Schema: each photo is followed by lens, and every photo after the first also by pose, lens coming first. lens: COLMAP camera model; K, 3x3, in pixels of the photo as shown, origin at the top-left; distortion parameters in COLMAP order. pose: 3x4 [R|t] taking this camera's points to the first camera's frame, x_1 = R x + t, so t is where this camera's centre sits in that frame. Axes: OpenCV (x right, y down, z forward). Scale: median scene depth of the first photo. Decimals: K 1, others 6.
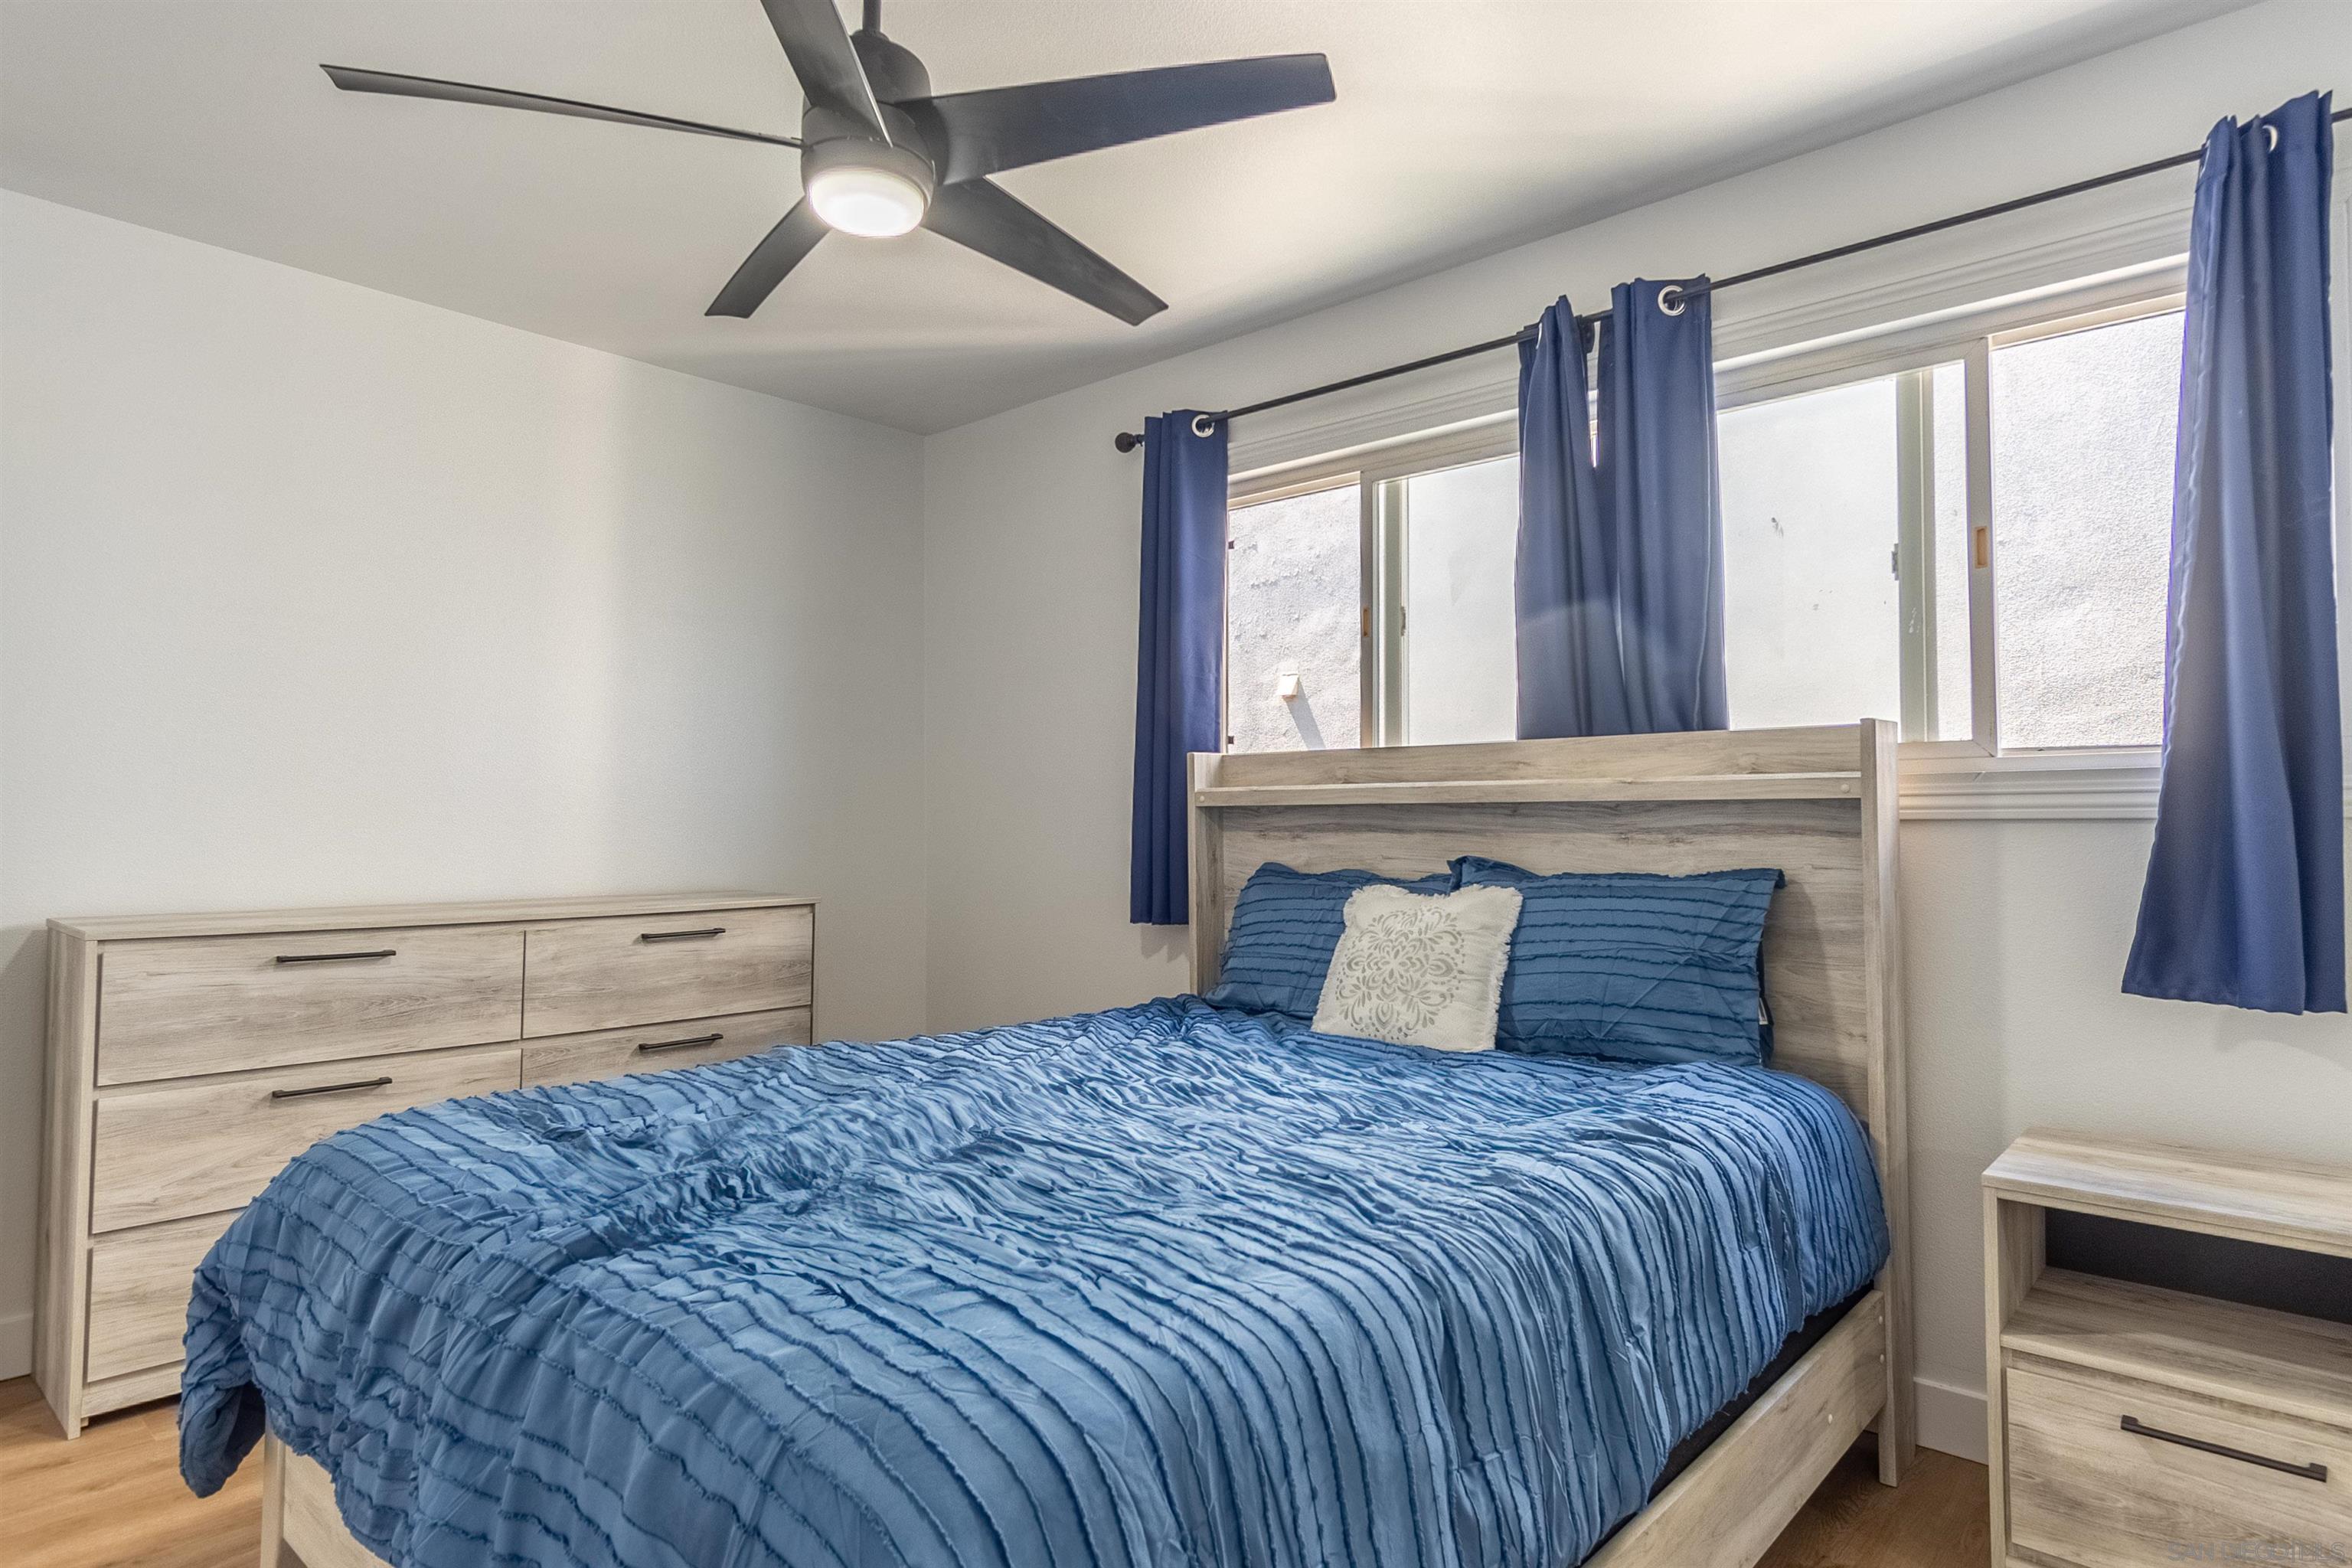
lens RADIAL K [[1237.7, 0, 1176.5], [0, 1237.7, 765.2], [0, 0, 1]] dist [-0.001008, 0.003455]
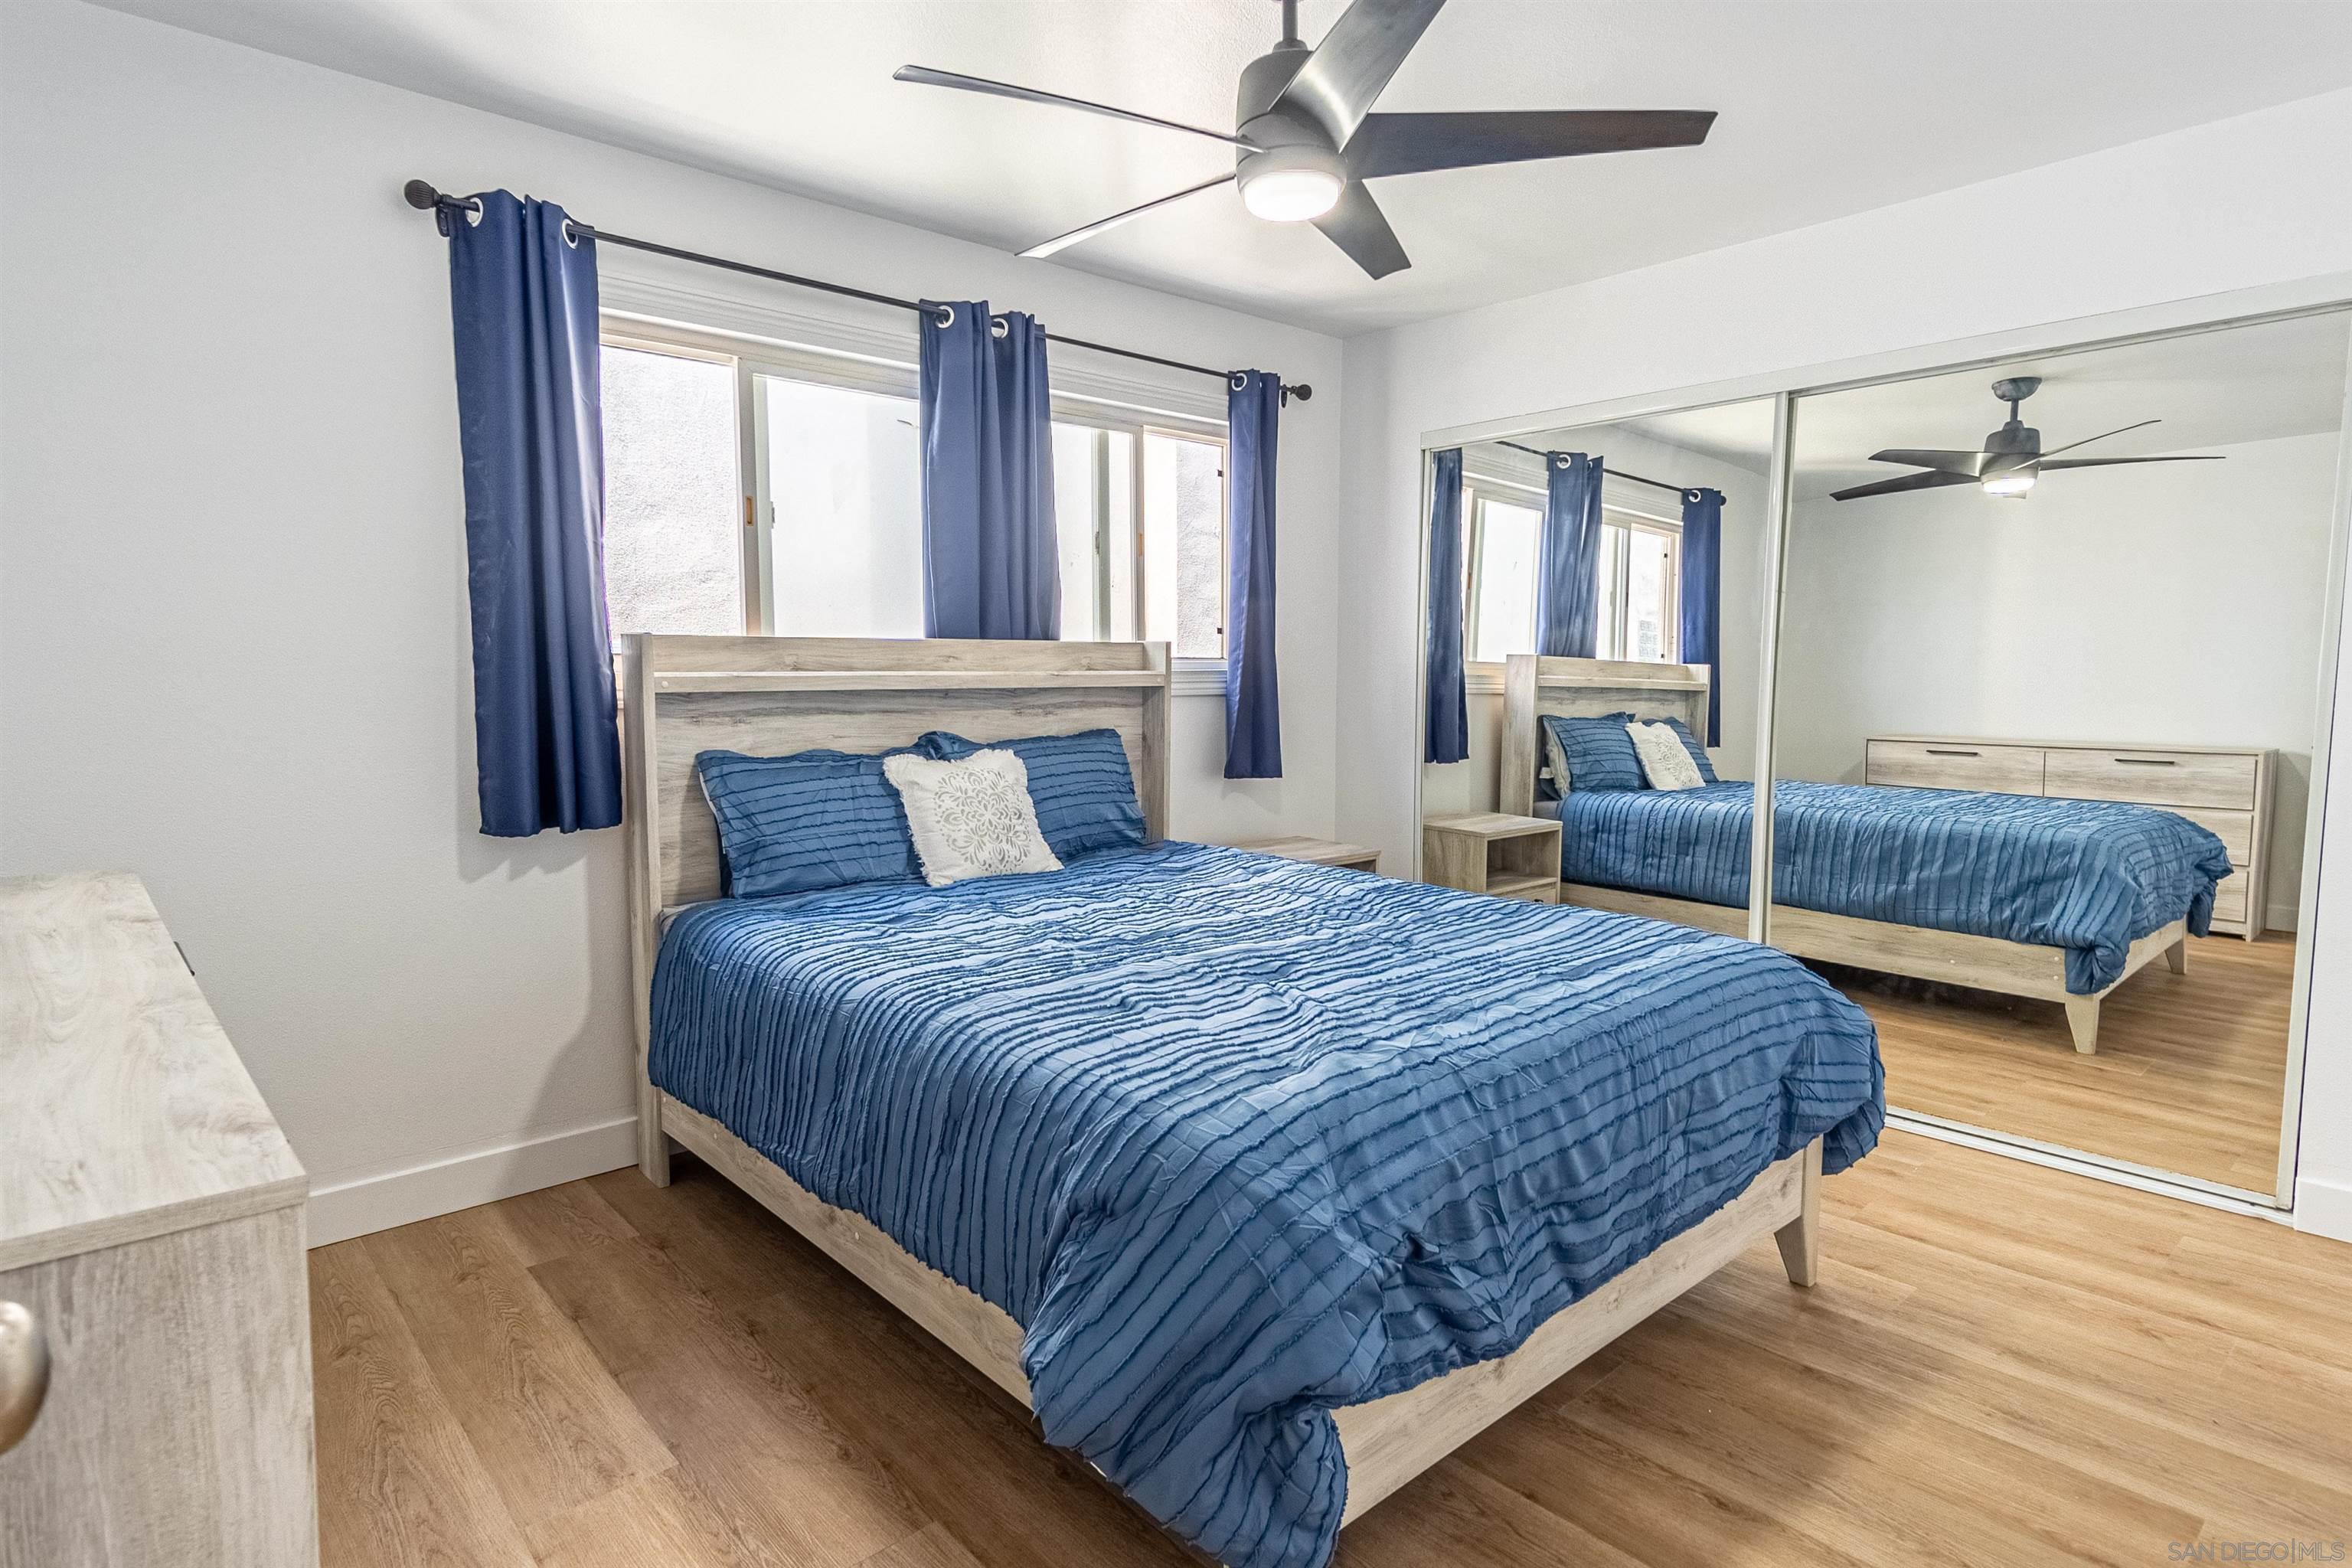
lens RADIAL K [[1237.7, 0, 1174.2], [0, 1237.7, 789.5], [0, 0, 1]] dist [-0.001008, 0.003455]
pose [[0.143338, -0.092570, 0.985335, -0.922070], [-0.041343, 0.994187, 0.099416, -0.002594], [-0.988810, -0.054987, 0.138677, 0.549482]]
